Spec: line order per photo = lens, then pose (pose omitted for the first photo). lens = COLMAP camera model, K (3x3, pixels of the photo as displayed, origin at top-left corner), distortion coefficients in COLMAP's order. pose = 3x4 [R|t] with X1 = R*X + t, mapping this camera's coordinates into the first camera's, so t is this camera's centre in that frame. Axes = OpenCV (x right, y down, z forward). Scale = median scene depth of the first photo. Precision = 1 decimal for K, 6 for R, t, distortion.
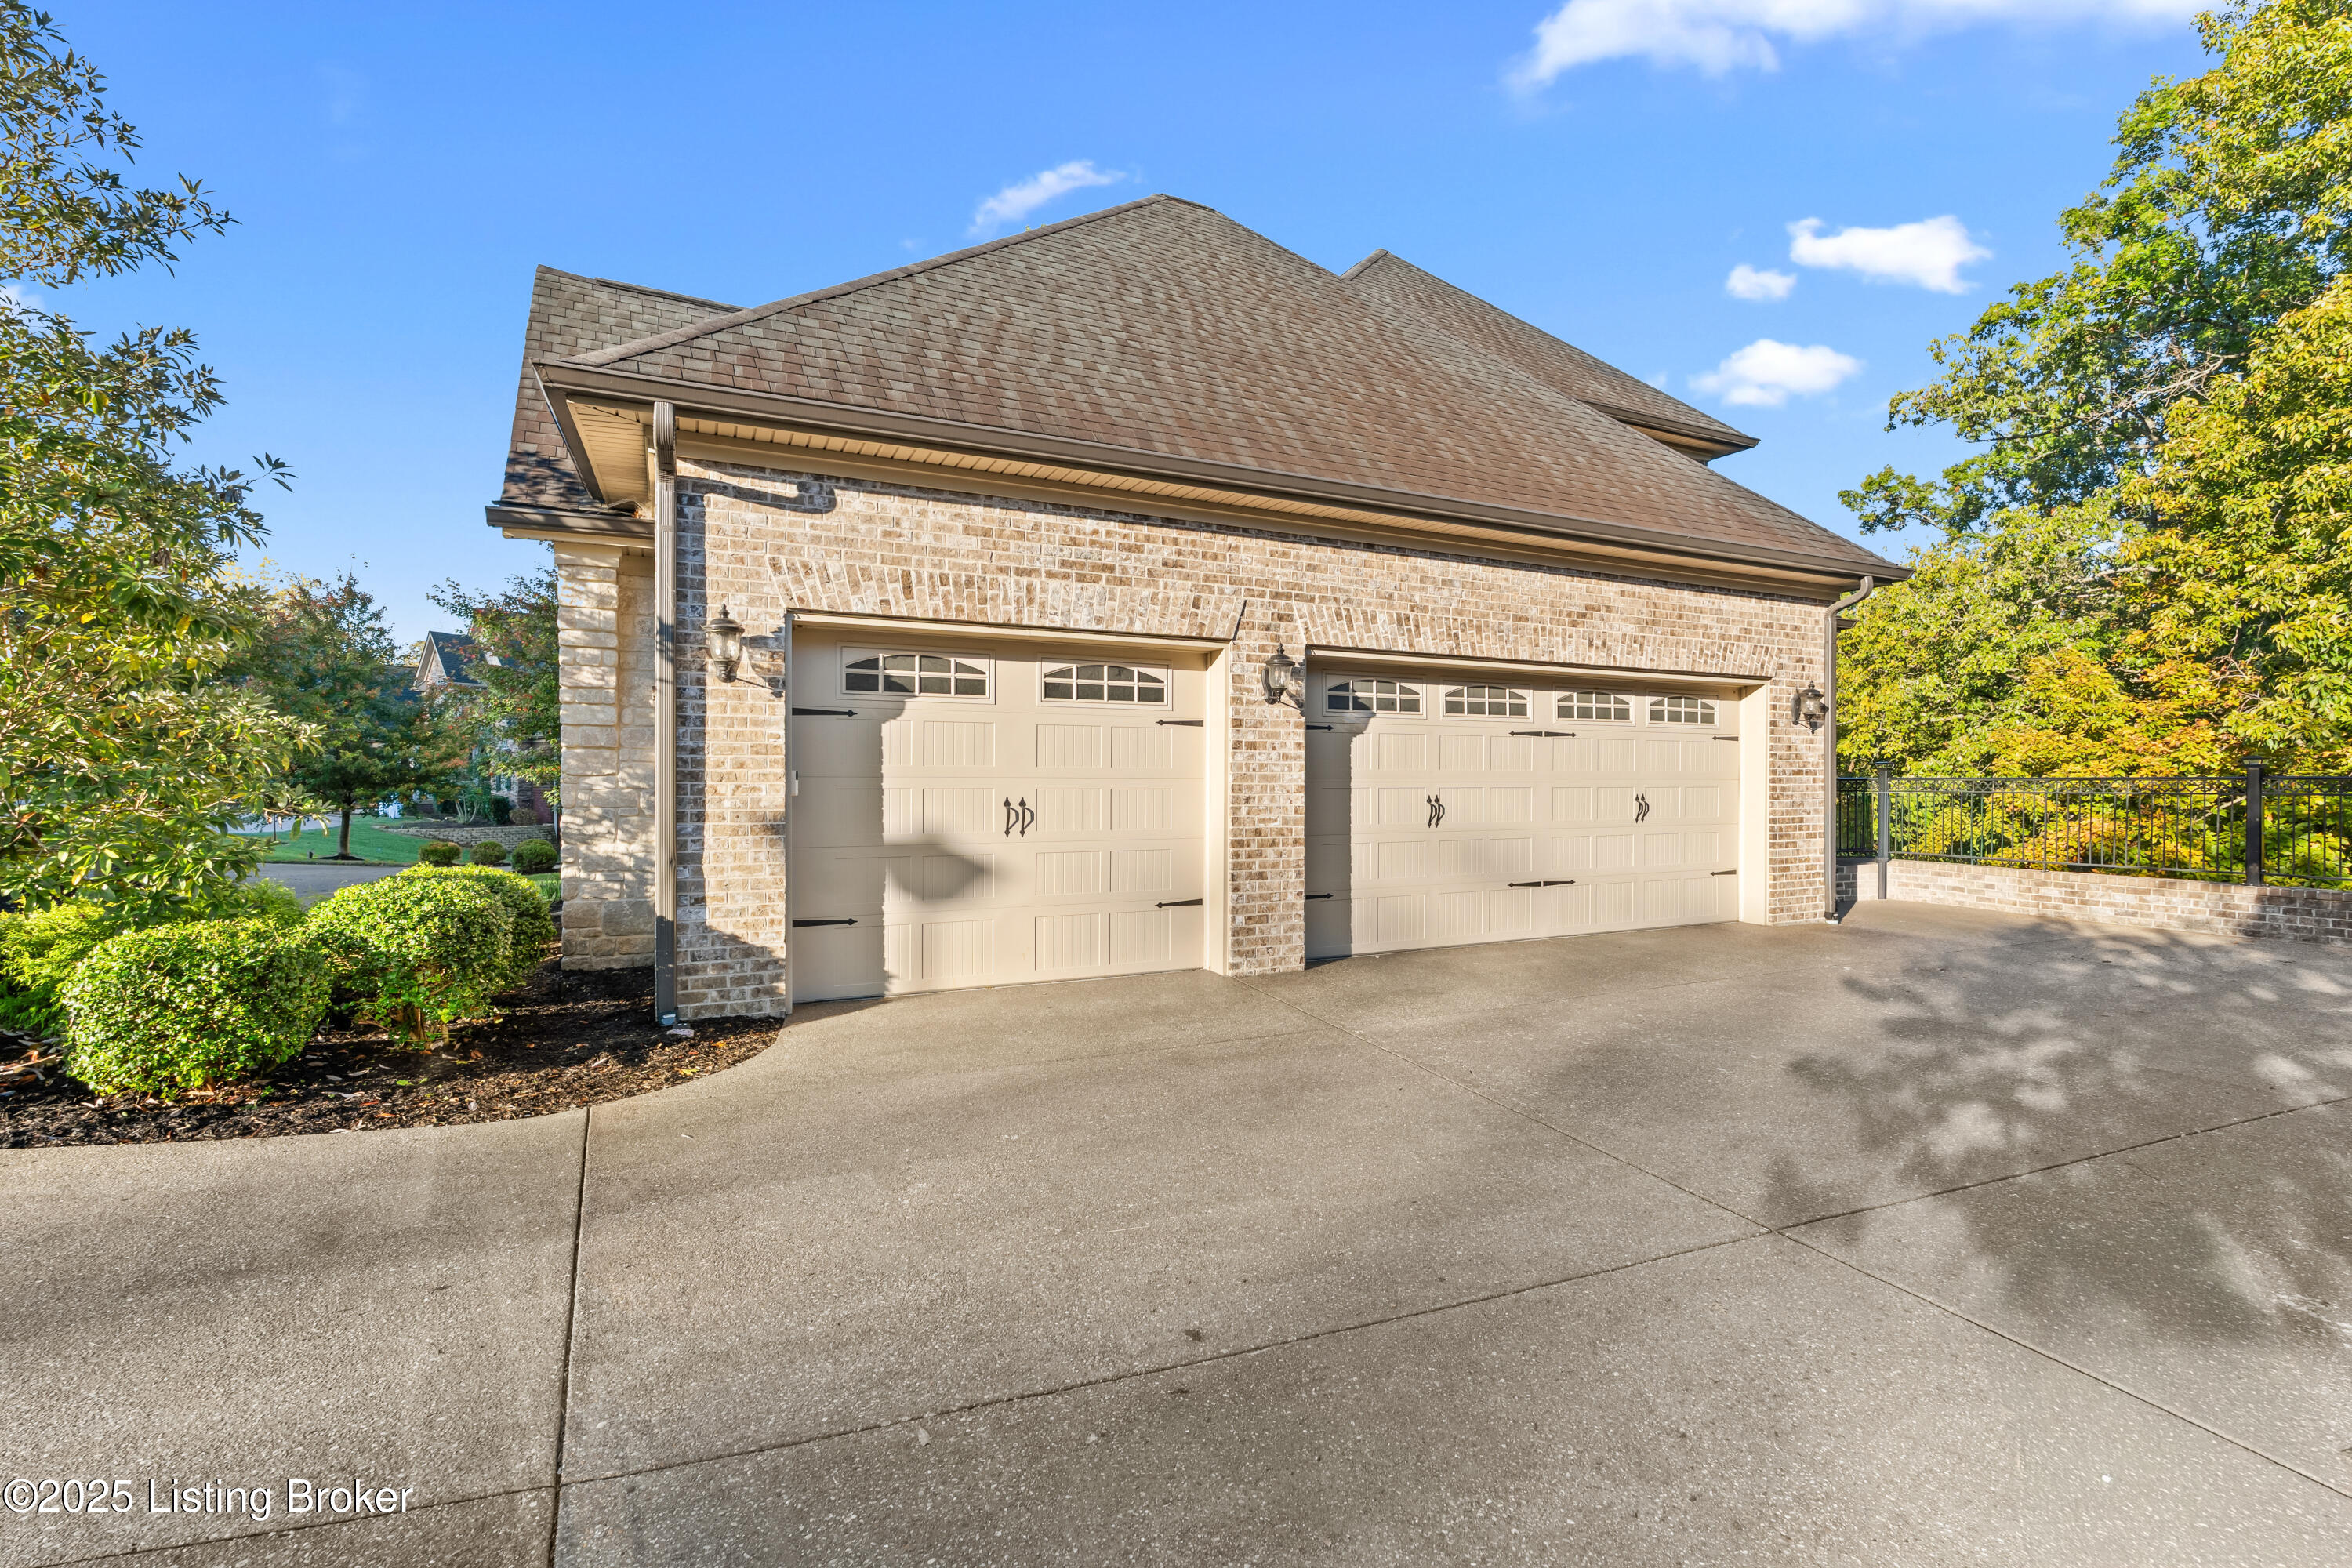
lens RADIAL K [[1051.4, 0, 1181.5], [0, 1051.4, 780.9], [0, 0, 1]] dist [0.003544, 0.000275]
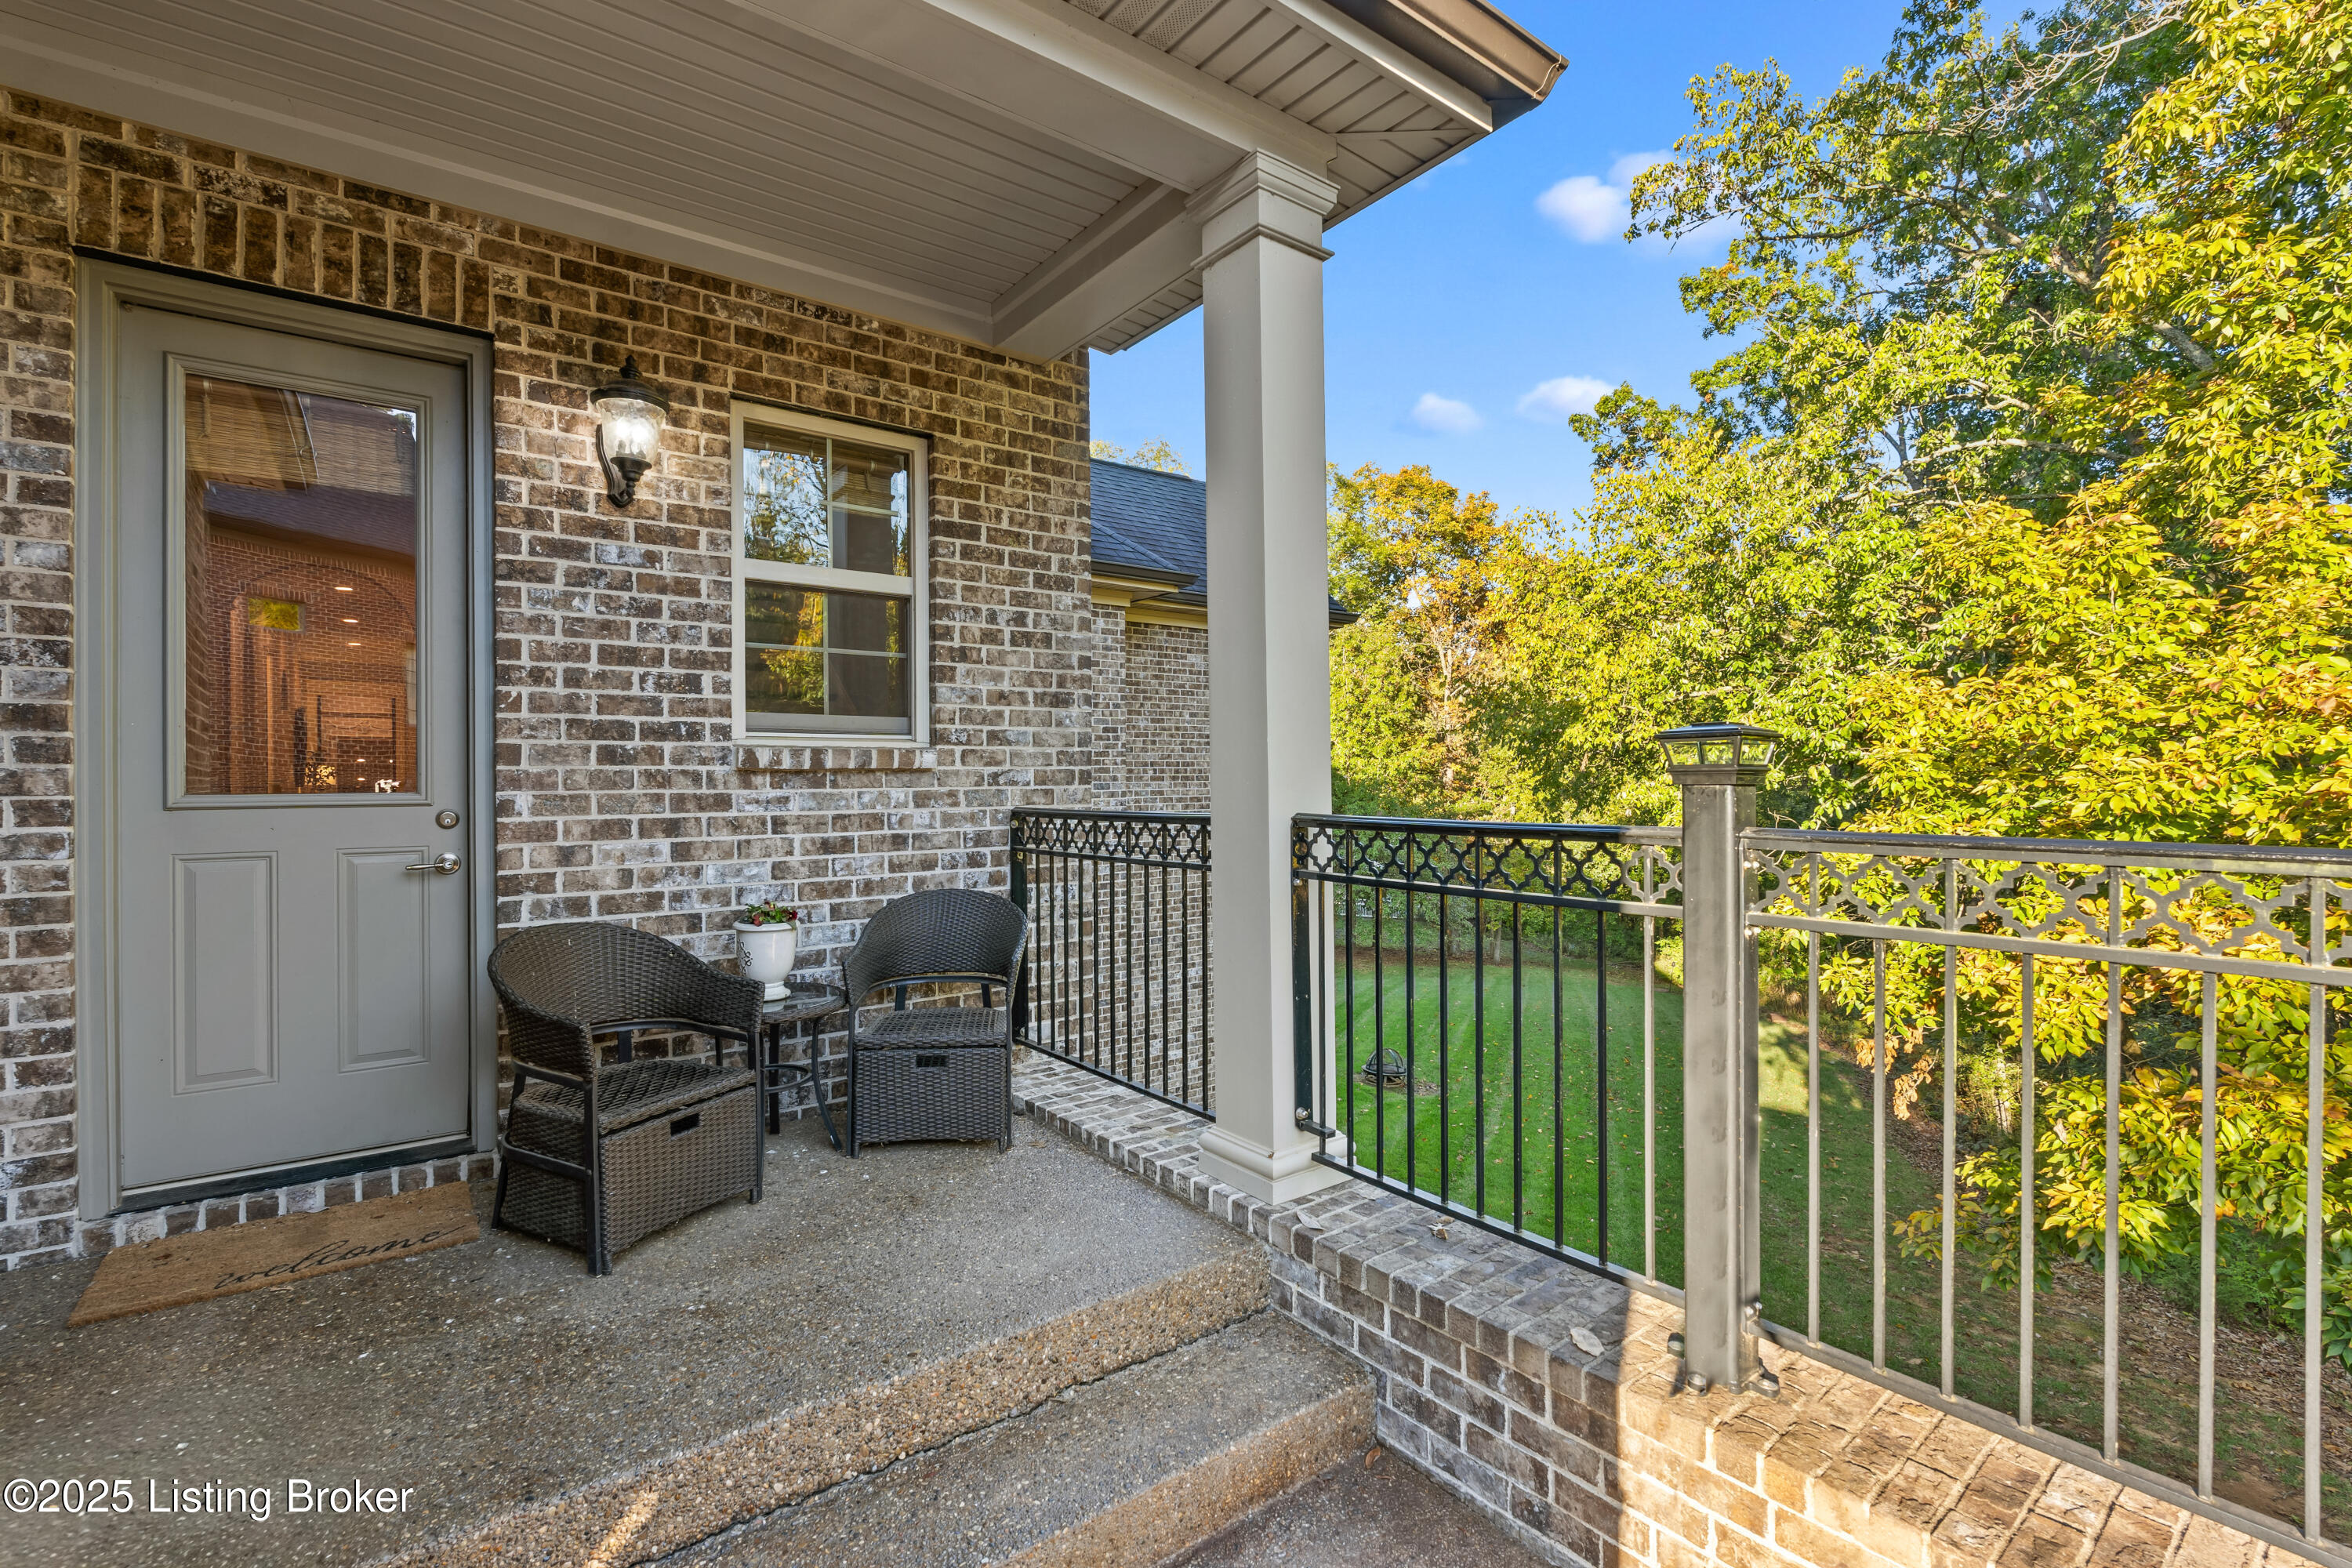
lens RADIAL K [[1051.4, 0, 1170.9], [0, 1051.4, 782.3], [0, 0, 1]] dist [0.003544, 0.000275]
pose [[0.982704, -0.012162, 0.184785, 0.265586], [0.012328, 0.999924, 0.000249, -0.005094], [-0.184774, 0.002033, 0.982779, 0.409507]]
